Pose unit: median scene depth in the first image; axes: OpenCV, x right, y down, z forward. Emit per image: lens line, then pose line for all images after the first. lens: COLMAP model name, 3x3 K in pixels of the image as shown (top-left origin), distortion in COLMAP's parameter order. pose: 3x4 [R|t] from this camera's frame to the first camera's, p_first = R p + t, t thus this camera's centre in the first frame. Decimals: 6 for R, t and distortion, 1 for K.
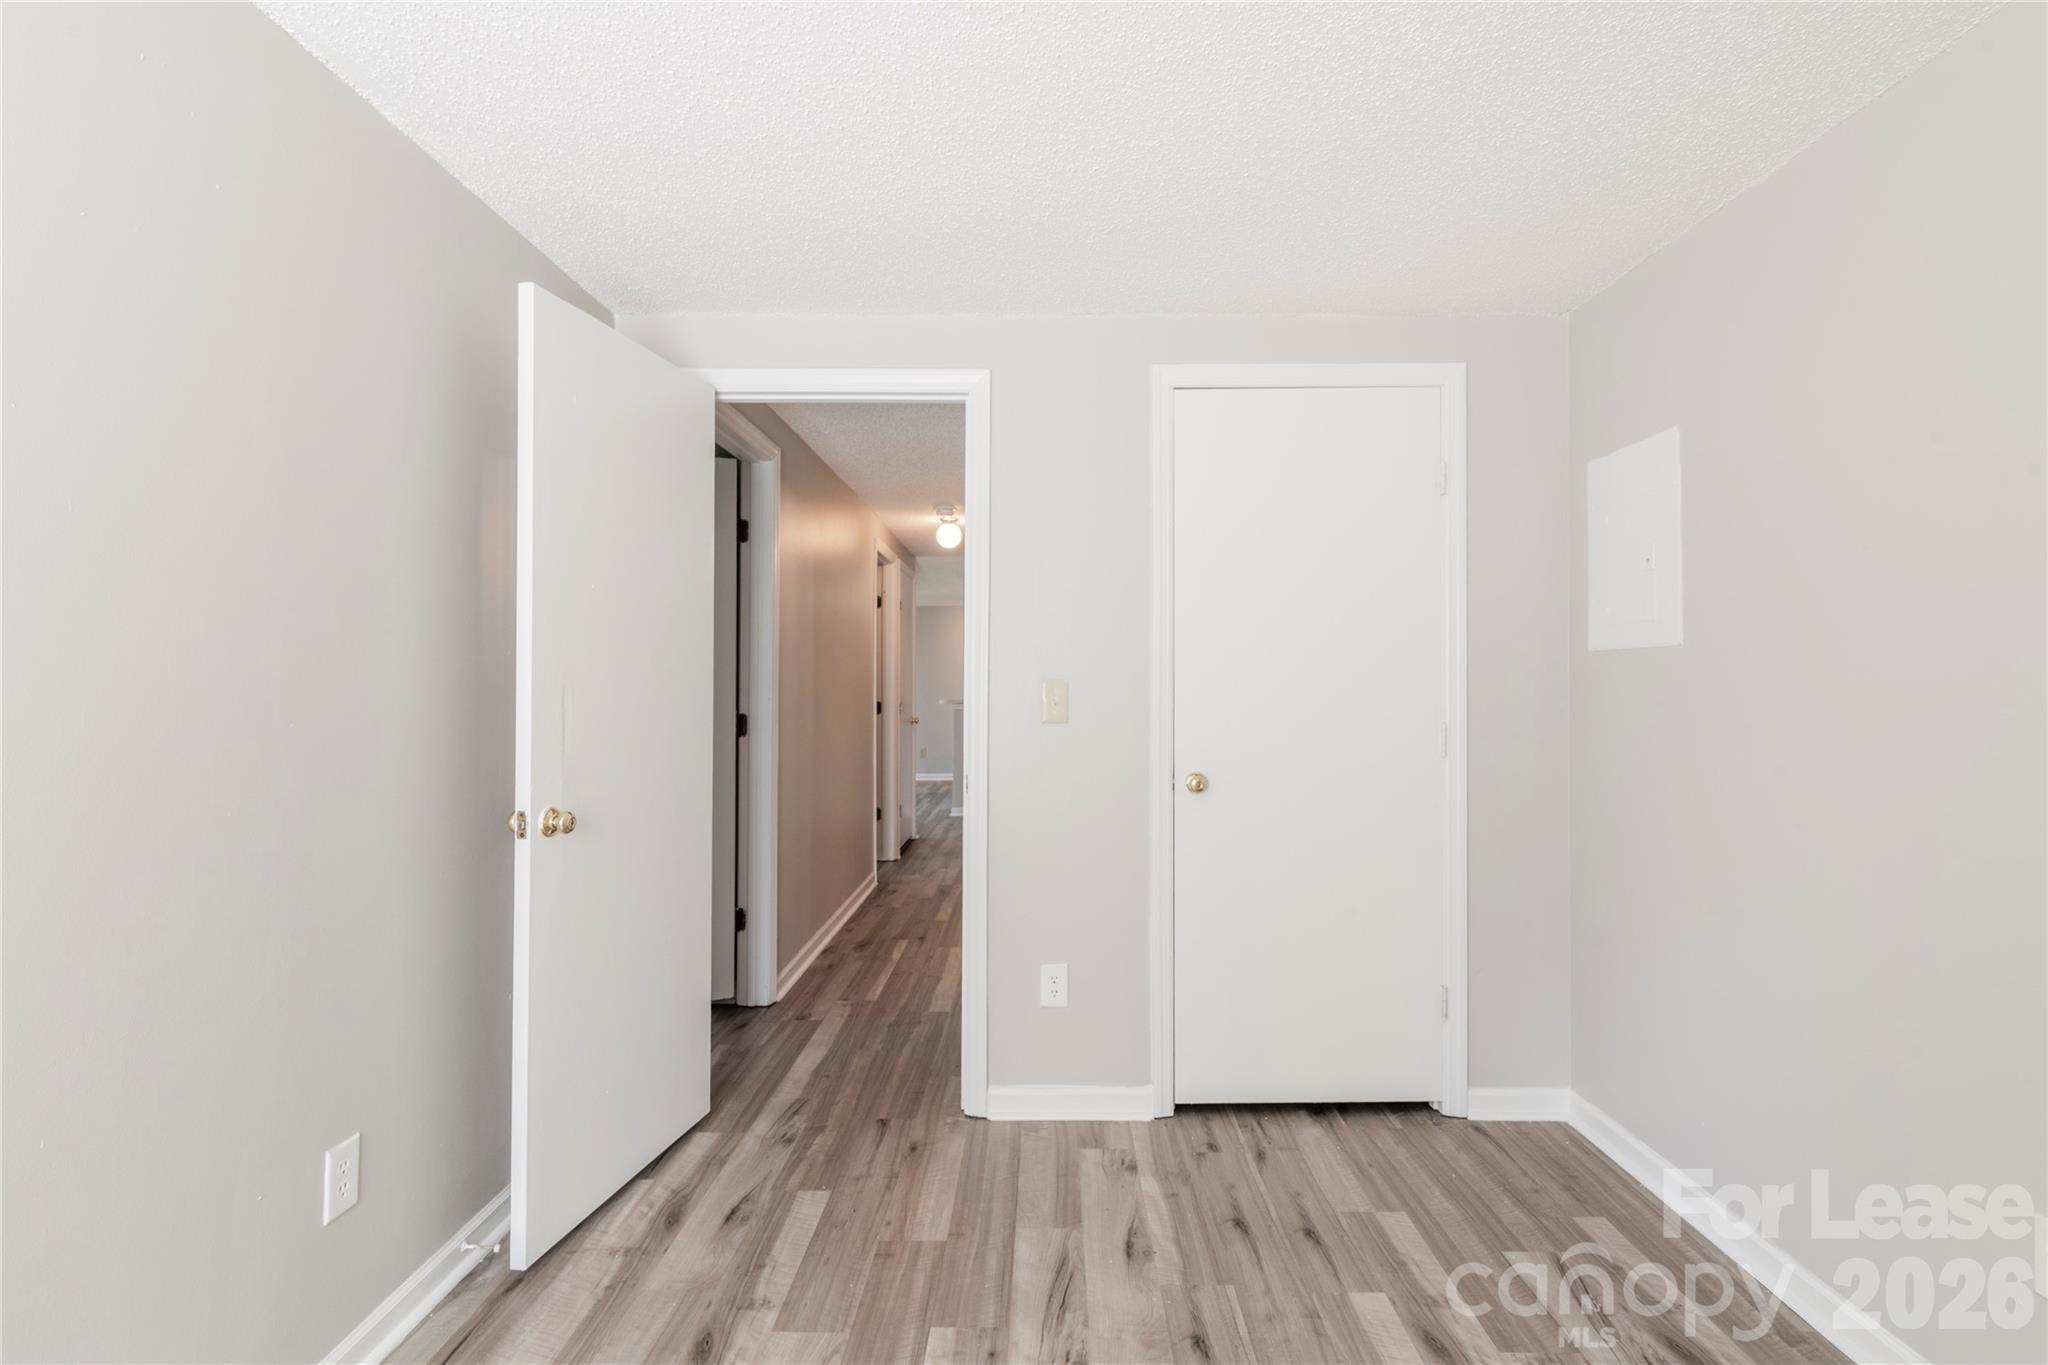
lens RADIAL K [[974.4, 0, 1032.5], [0, 974.4, 679.3], [0, 0, 1]] dist [-0.000733, -0.000195]
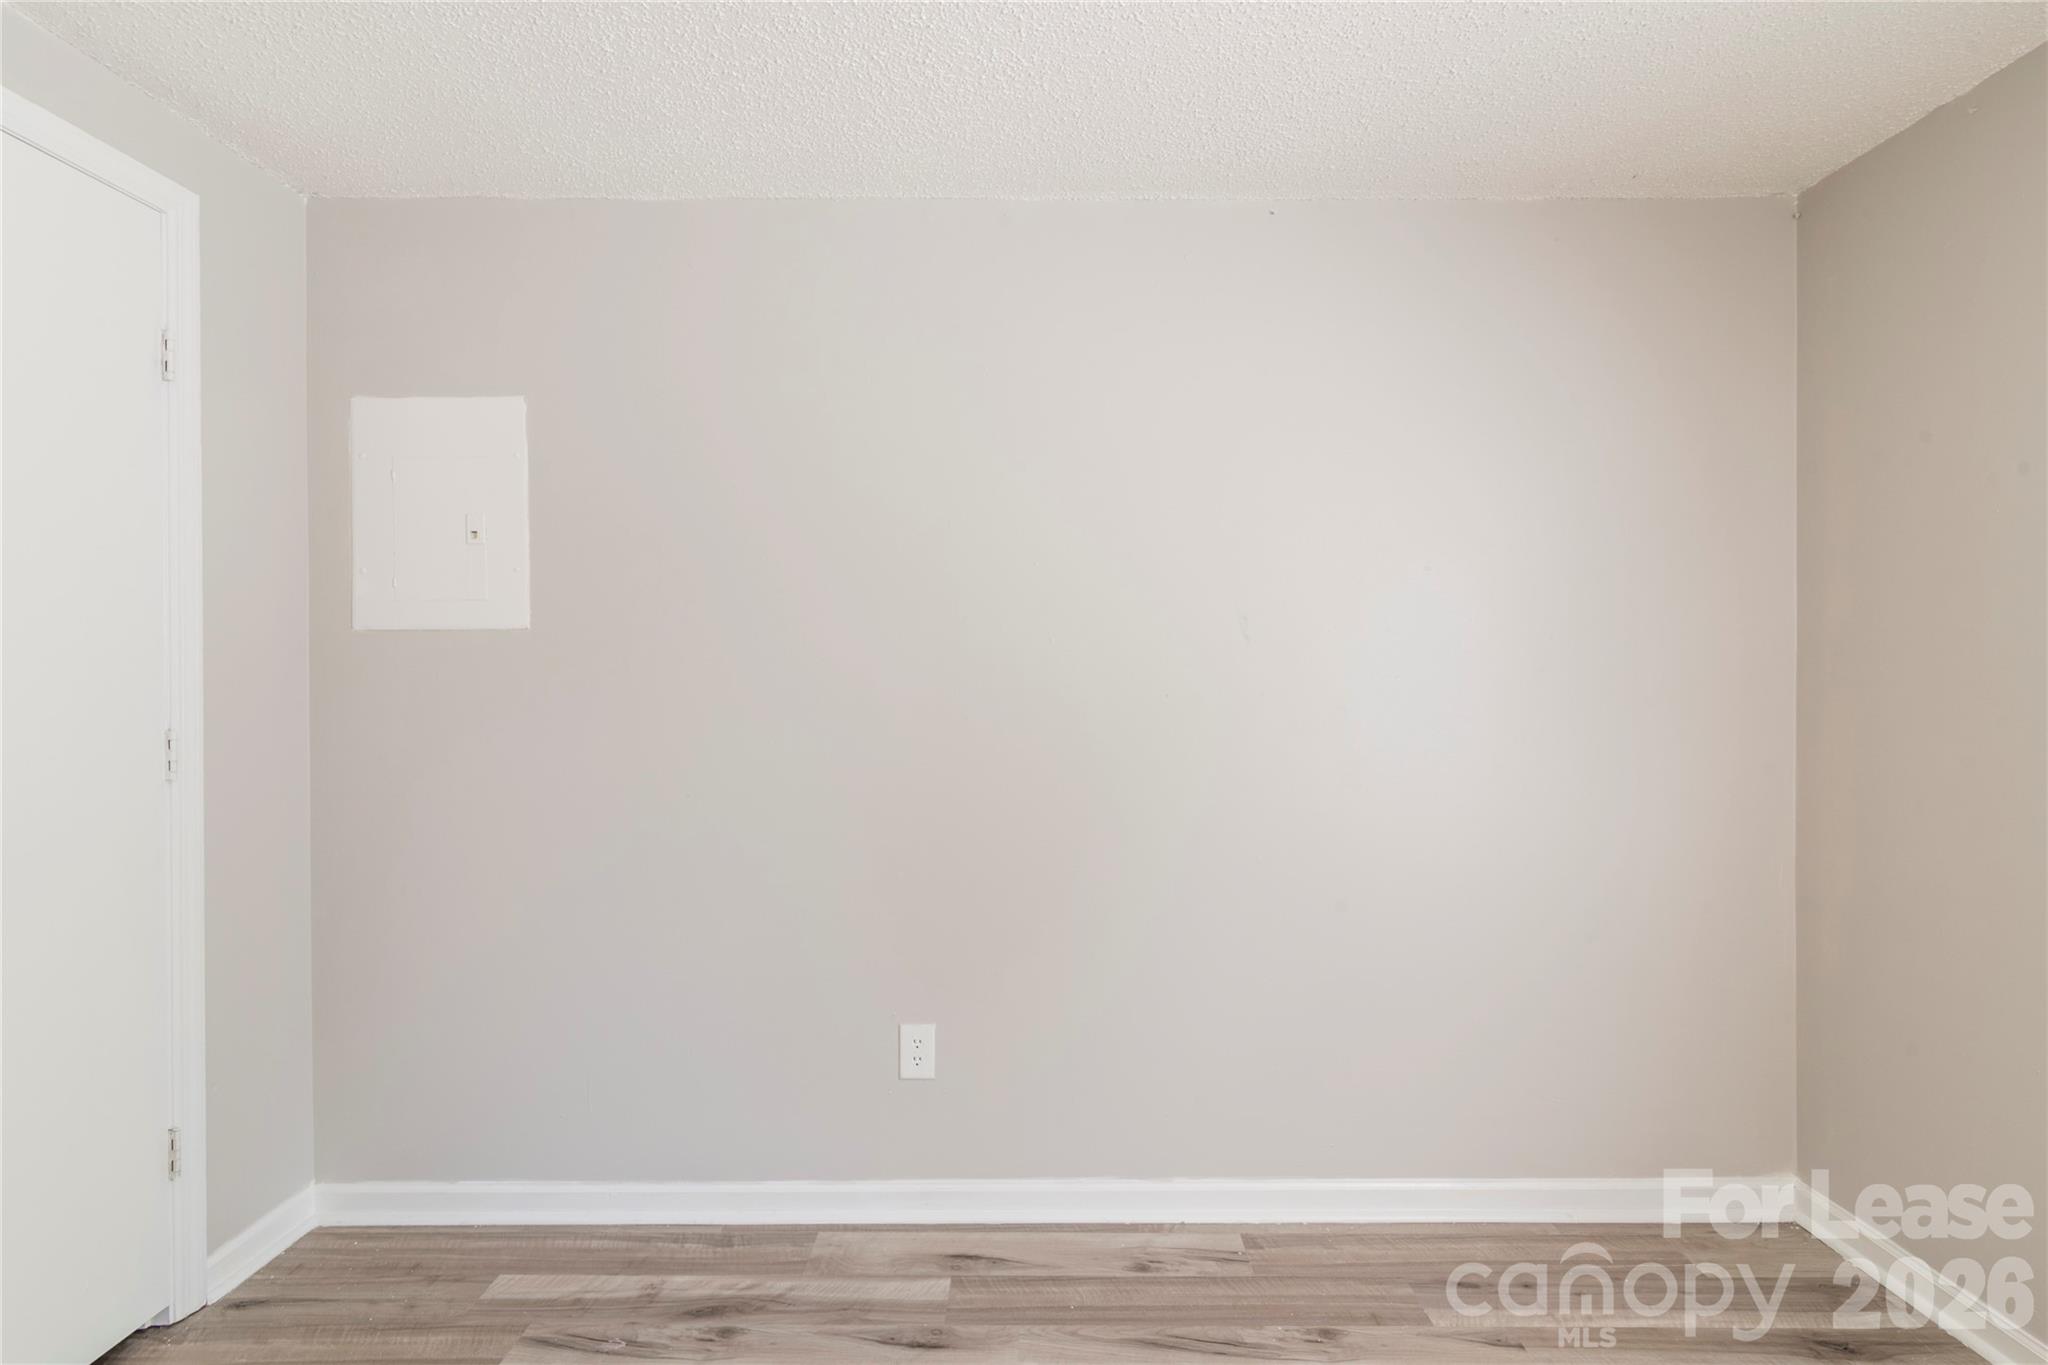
lens RADIAL K [[974.4, 0, 1028.0], [0, 974.4, 677.4], [0, 0, 1]] dist [-0.000733, -0.000195]
pose [[-0.009111, -0.004378, 0.999949, -0.256525], [-0.005741, 0.999974, 0.004326, 0.004697], [-0.999942, -0.005701, -0.009136, 0.462111]]
